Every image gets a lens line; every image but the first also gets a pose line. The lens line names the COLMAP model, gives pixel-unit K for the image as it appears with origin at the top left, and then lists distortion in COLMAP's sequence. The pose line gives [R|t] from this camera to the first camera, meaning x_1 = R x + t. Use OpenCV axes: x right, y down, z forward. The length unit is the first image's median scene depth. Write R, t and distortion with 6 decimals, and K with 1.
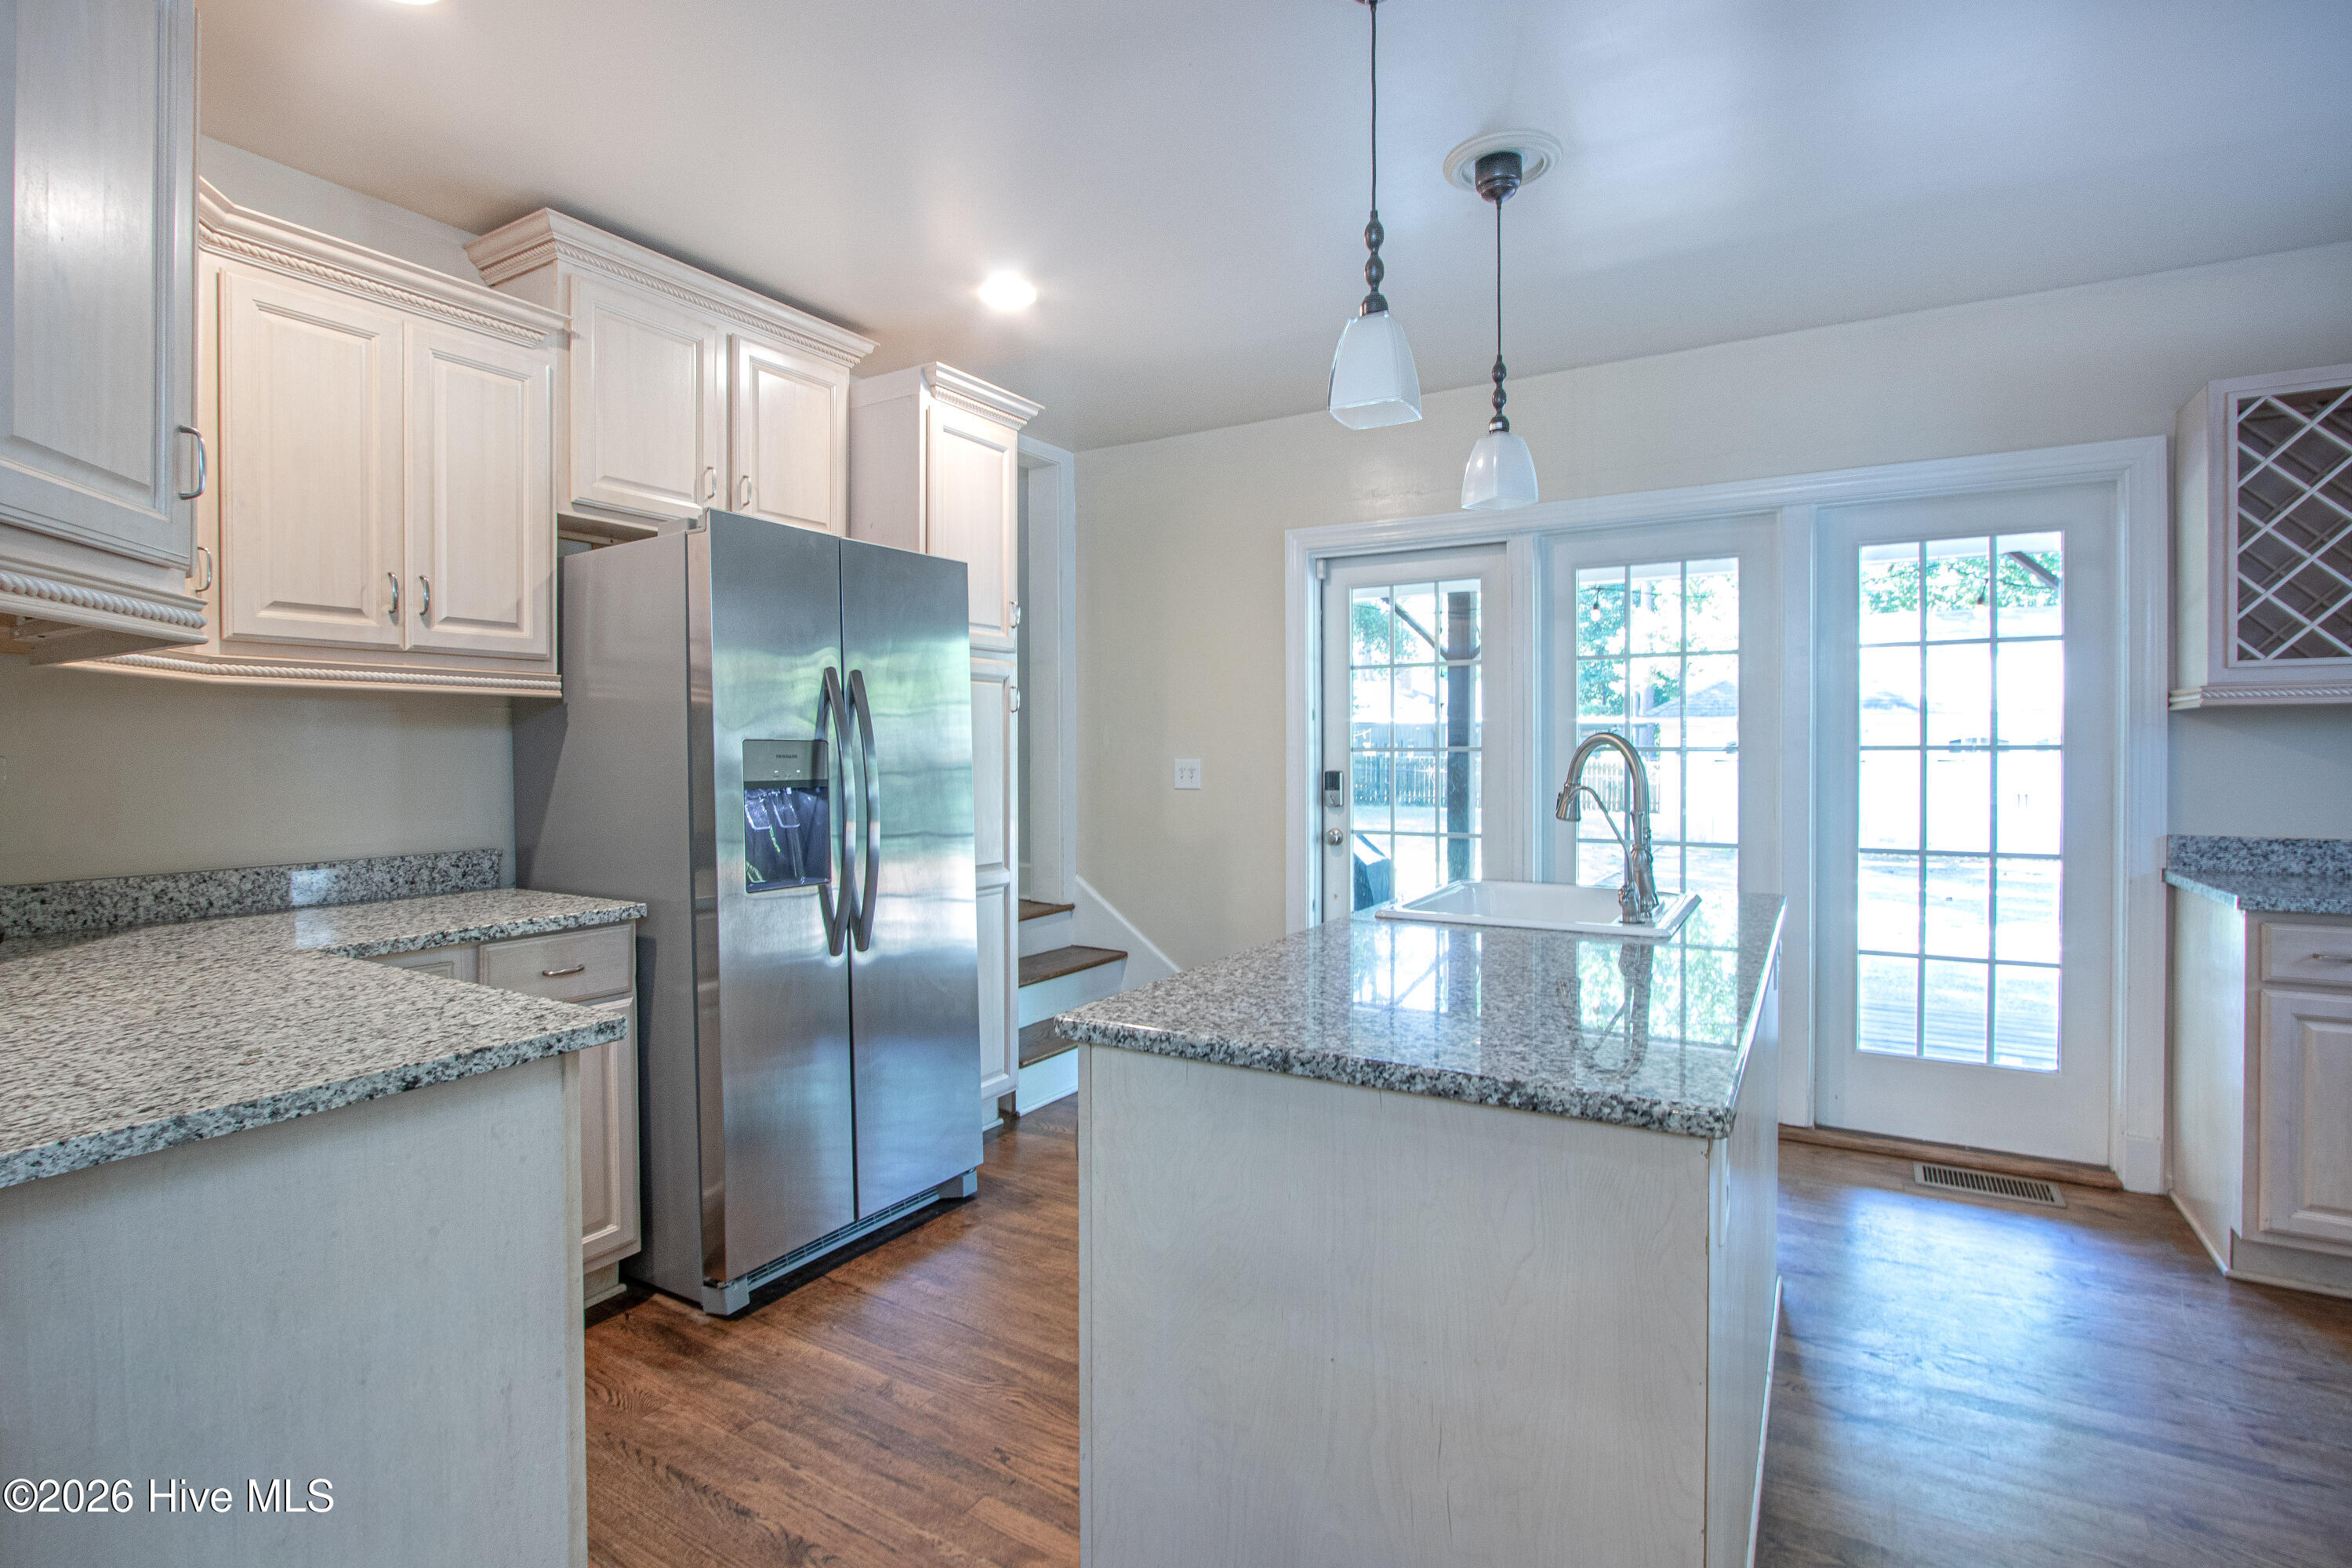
lens RADIAL K [[1112.6, 0, 1183.9], [0, 1112.6, 756.2], [0, 0, 1]] dist [-0.013328, 0.000421]
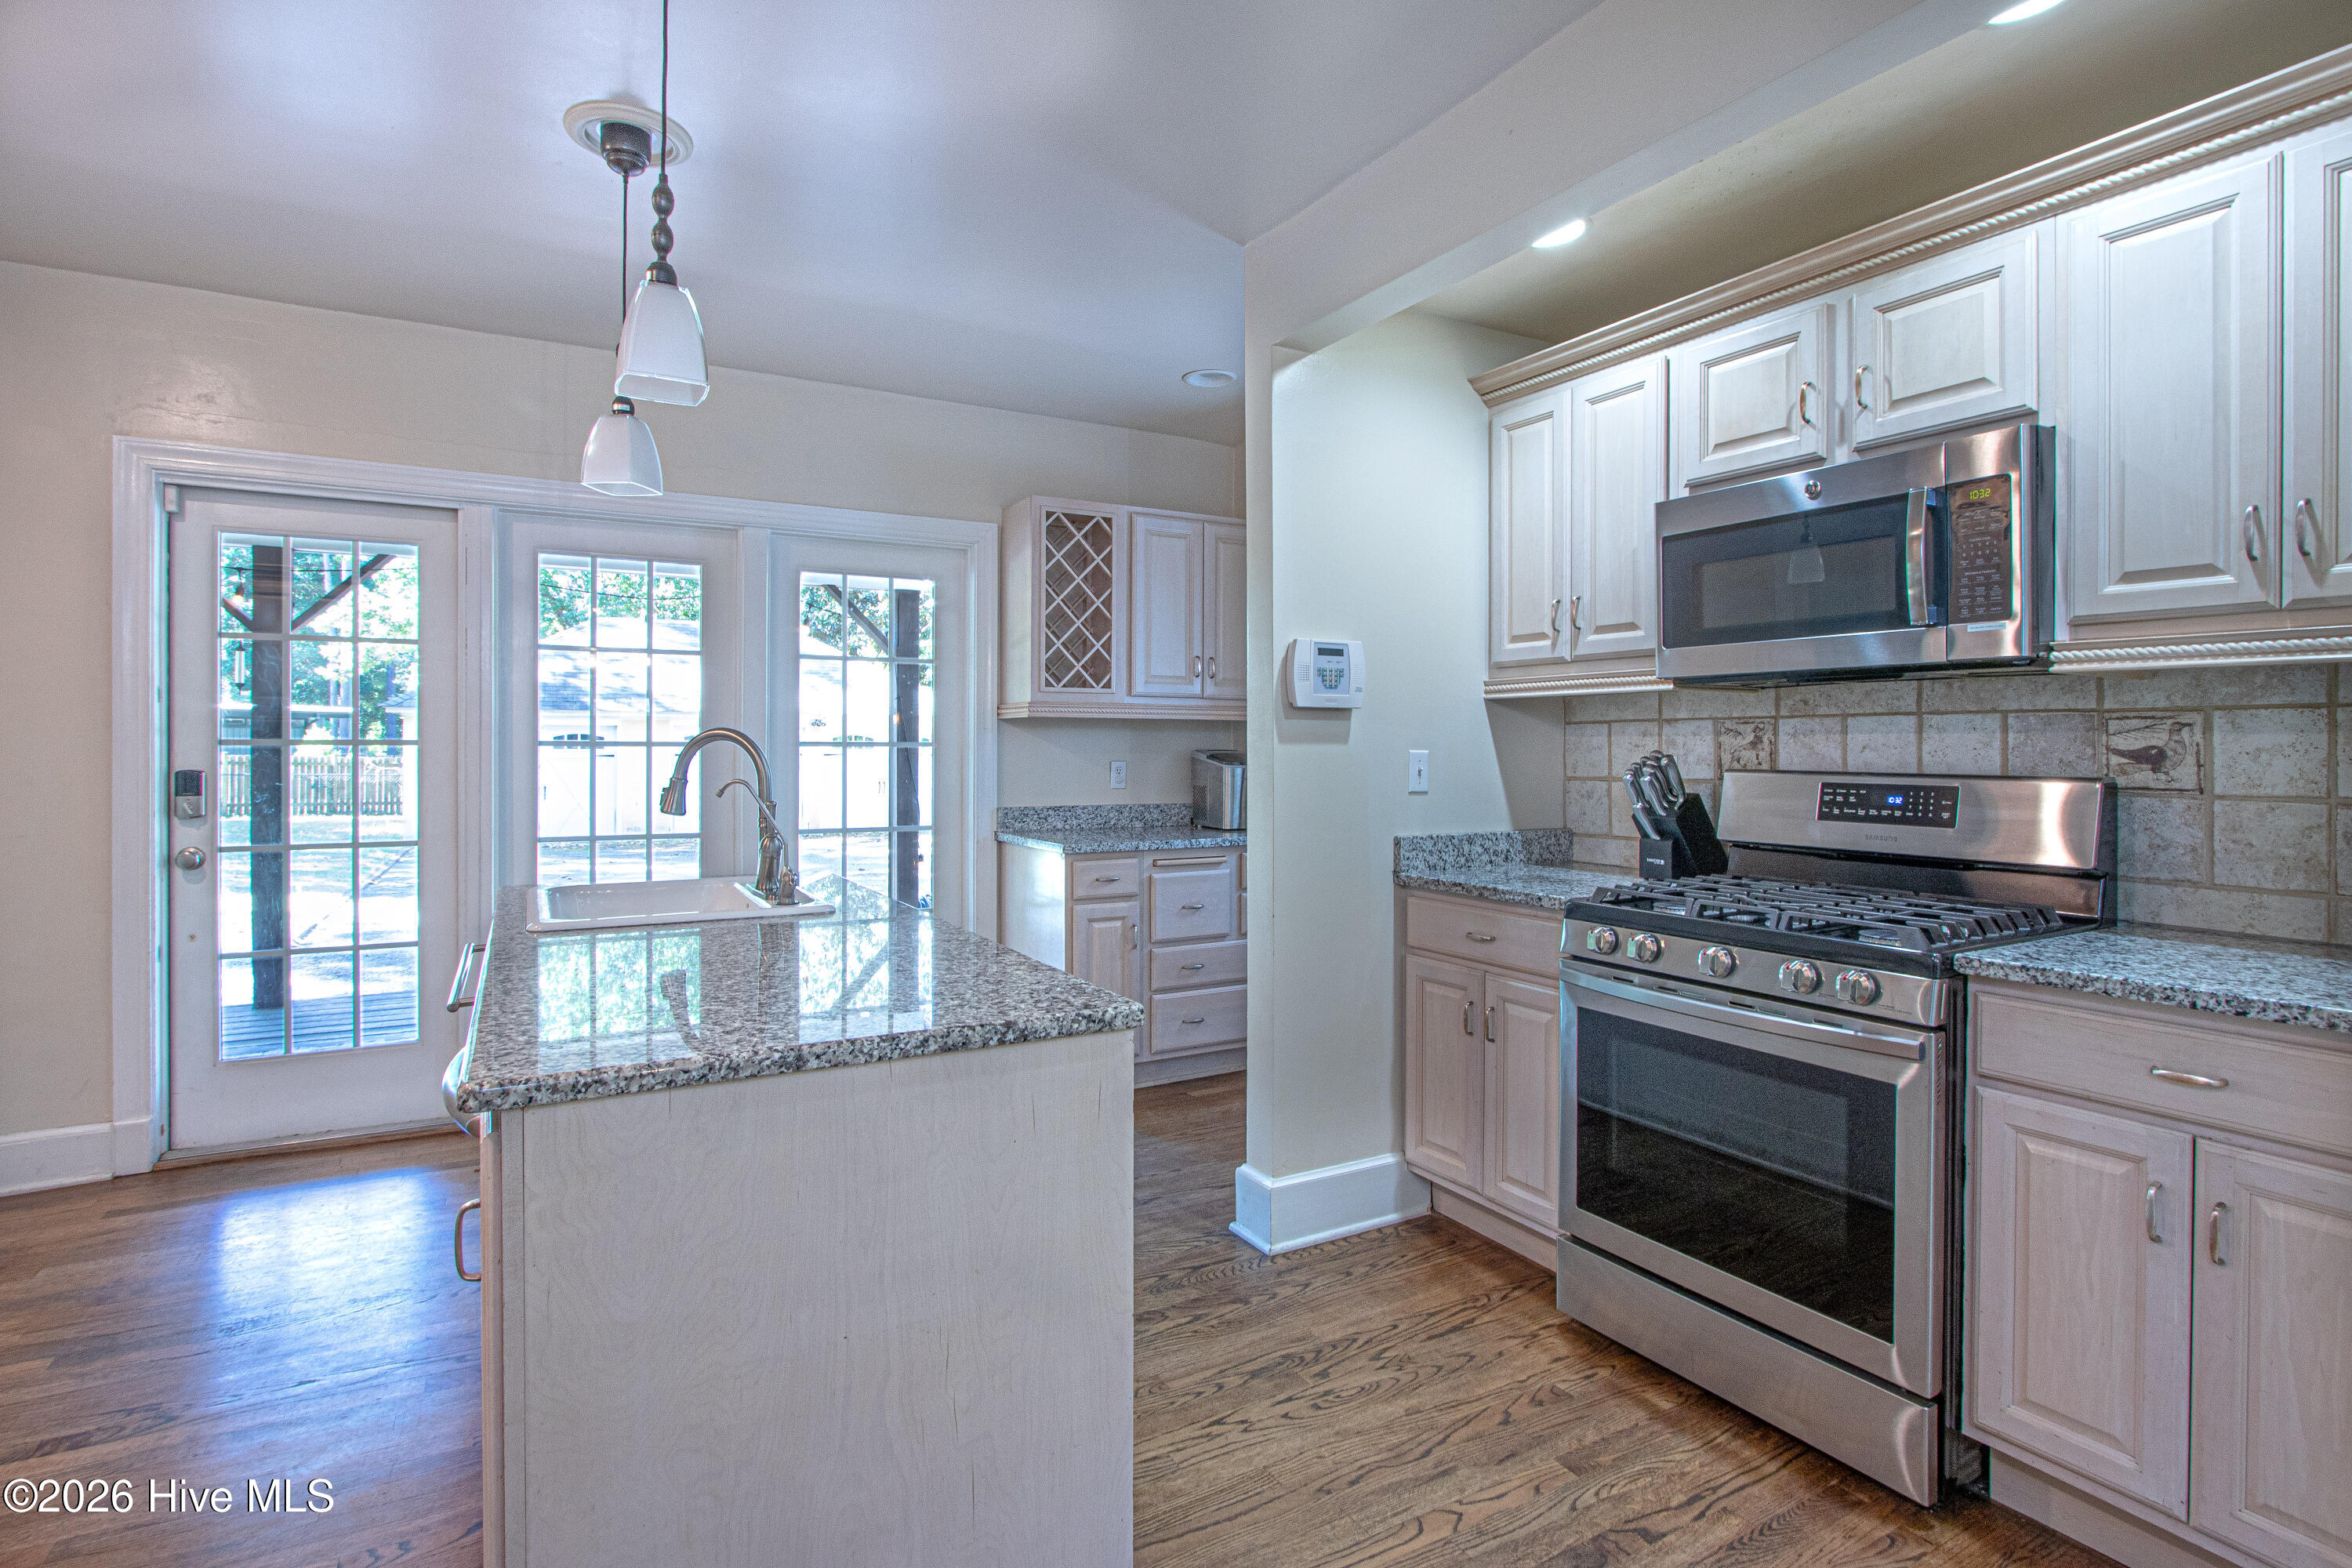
lens RADIAL K [[1139.6, 0, 1130.8], [0, 1139.6, 744.2], [0, 0, 1]] dist [-0.018803, 0.000147]
pose [[0.520732, 0.006244, 0.853697, -0.297885], [-0.000900, 0.999977, -0.006765, 0.000342], [-0.853719, 0.002754, 0.520726, 0.105762]]
